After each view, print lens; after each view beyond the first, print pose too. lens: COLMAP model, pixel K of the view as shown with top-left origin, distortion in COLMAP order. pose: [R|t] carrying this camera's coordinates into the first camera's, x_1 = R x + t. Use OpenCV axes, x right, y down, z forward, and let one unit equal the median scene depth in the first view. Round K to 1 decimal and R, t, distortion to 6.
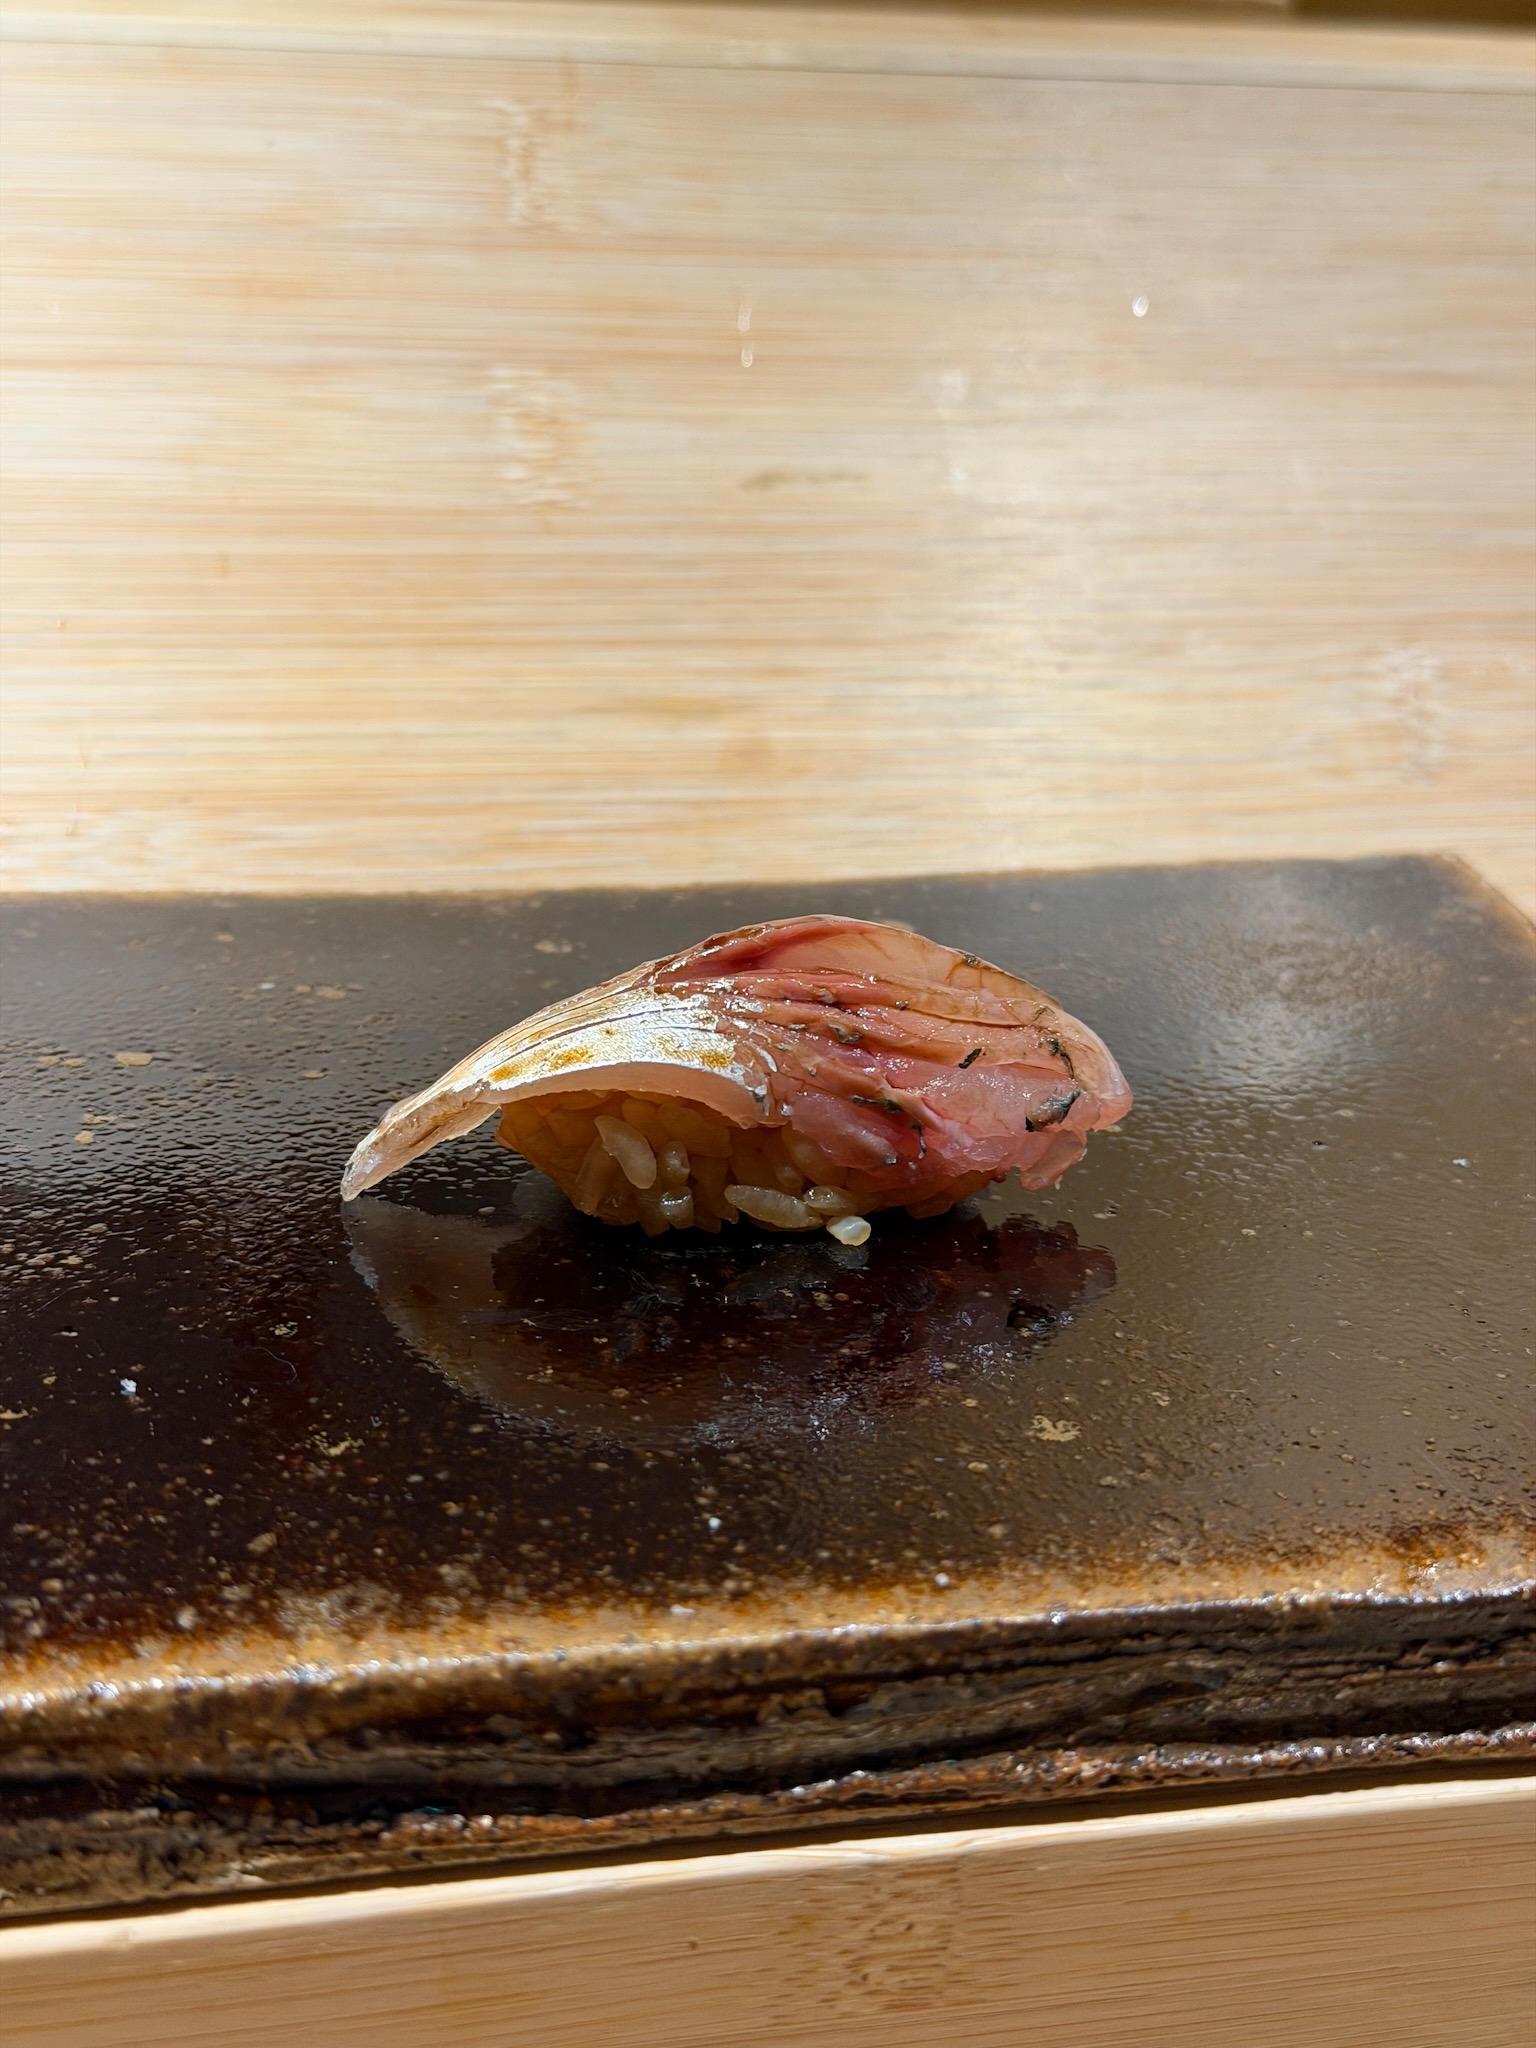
lens RADIAL K [[3008.8, 0, 779.7], [0, 3008.8, 1031.1], [0, 0, 1]] dist [0.224703, -0.686730]
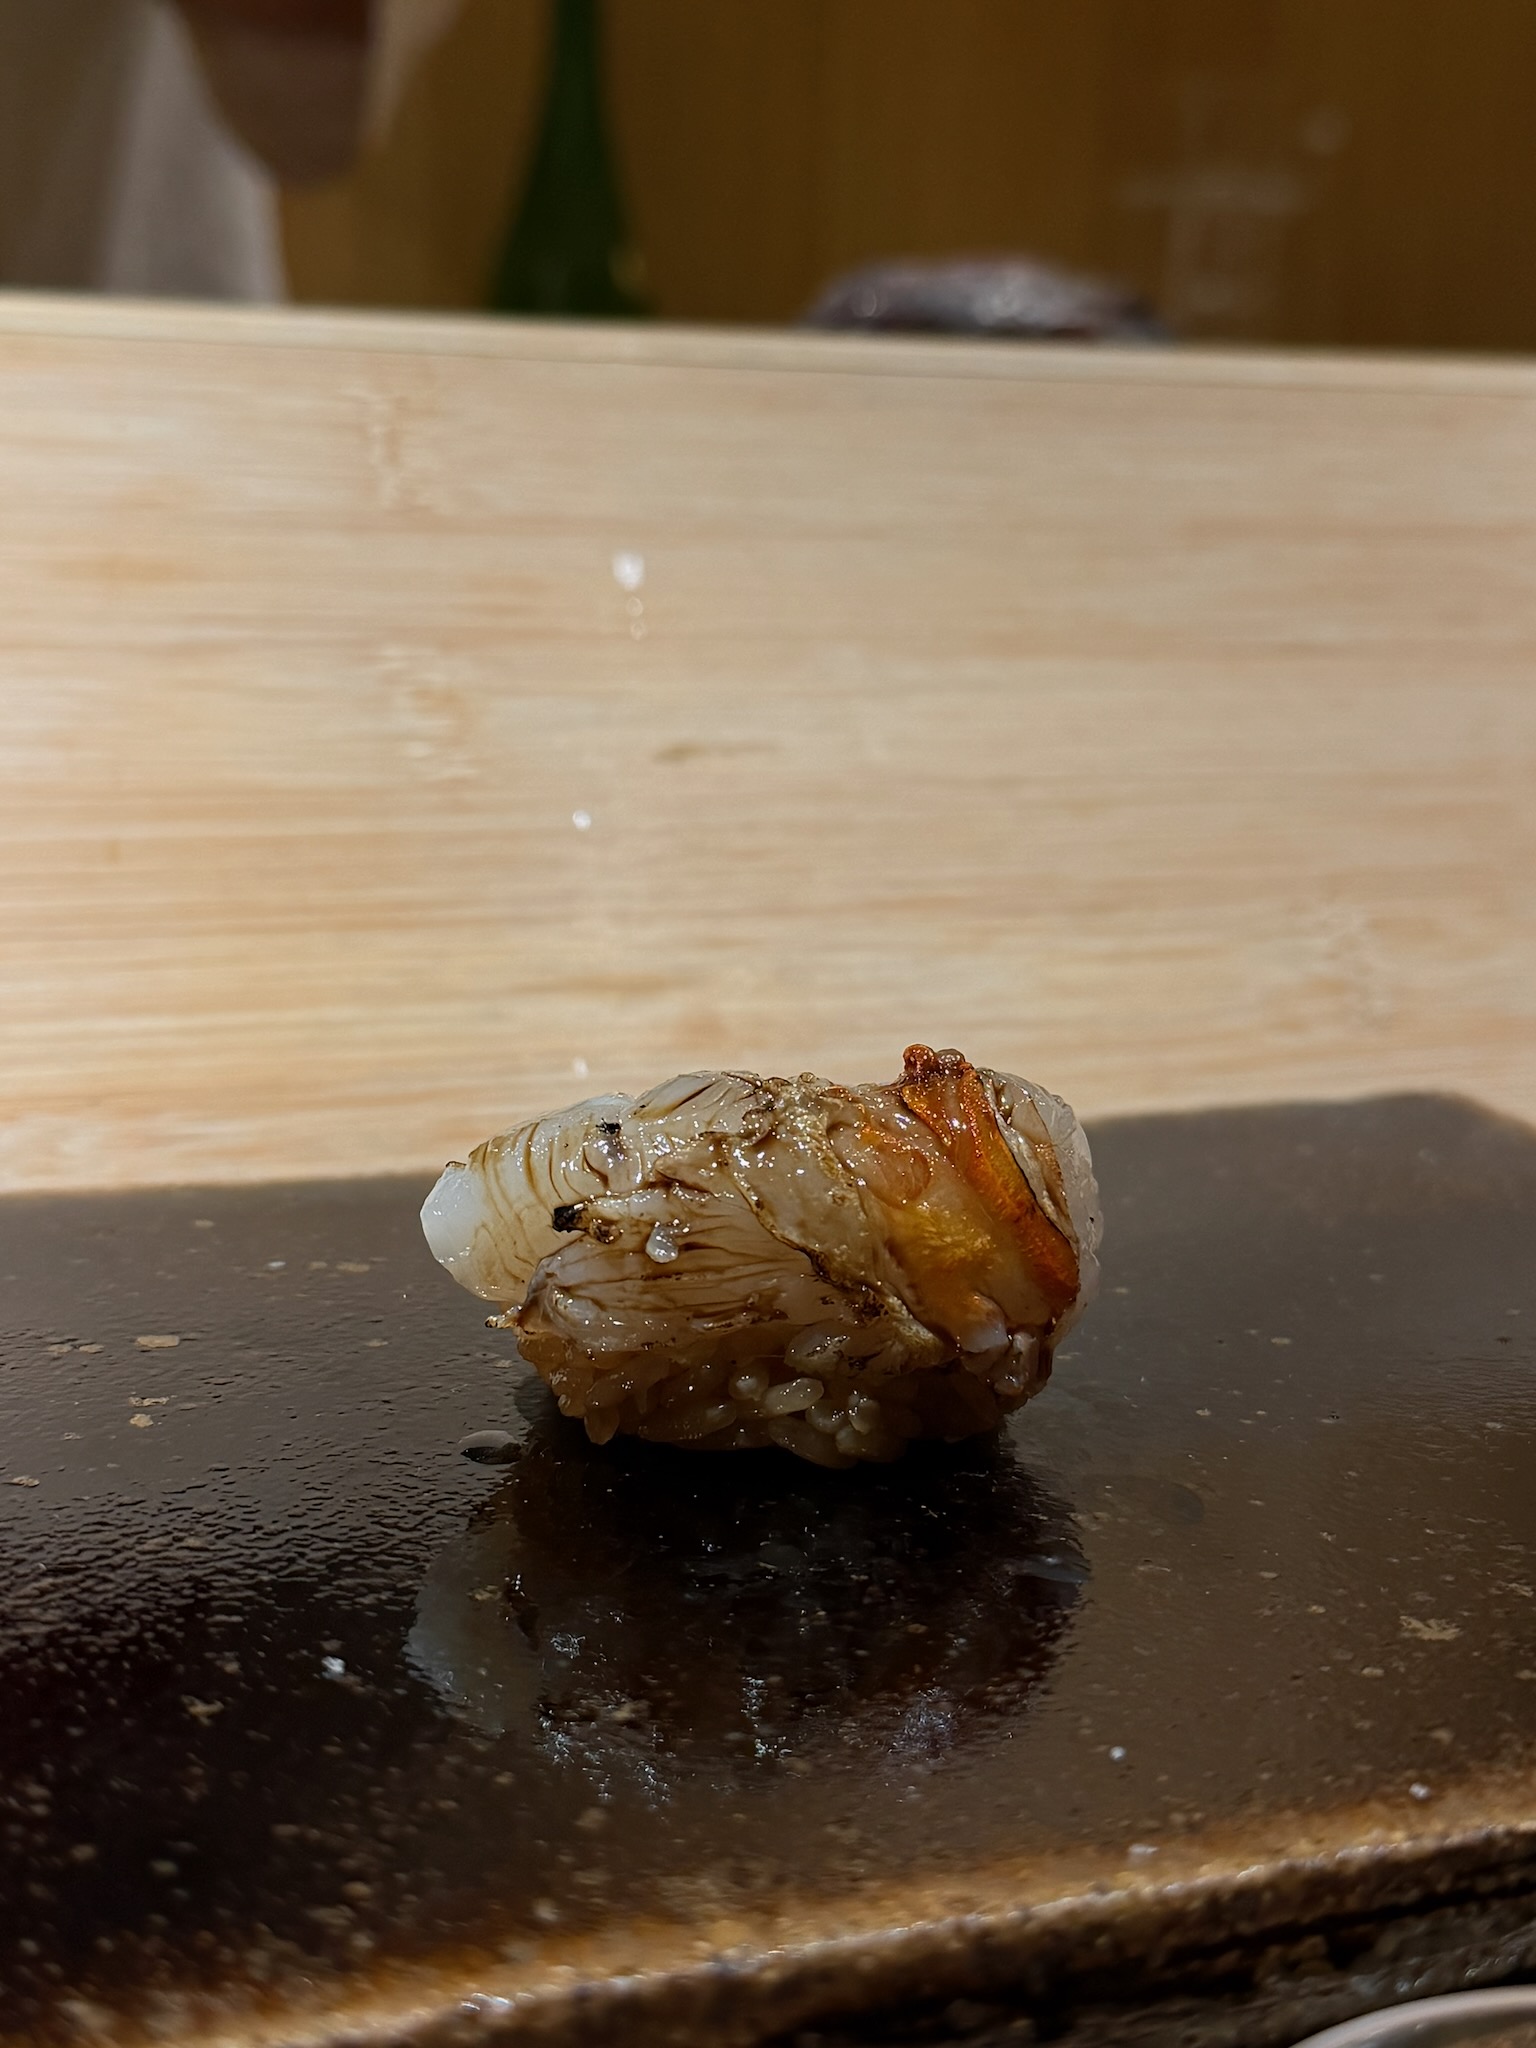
lens RADIAL K [[2947.4, 0, 768.0], [0, 2947.4, 1024.0], [0, 0, 1]] dist [0.205742, -0.631649]
pose [[0.984579, -0.052826, 0.166772, -0.246291], [0.080285, 0.983442, -0.162470, 0.096394], [-0.155428, 0.173354, 0.972518, 0.212415]]
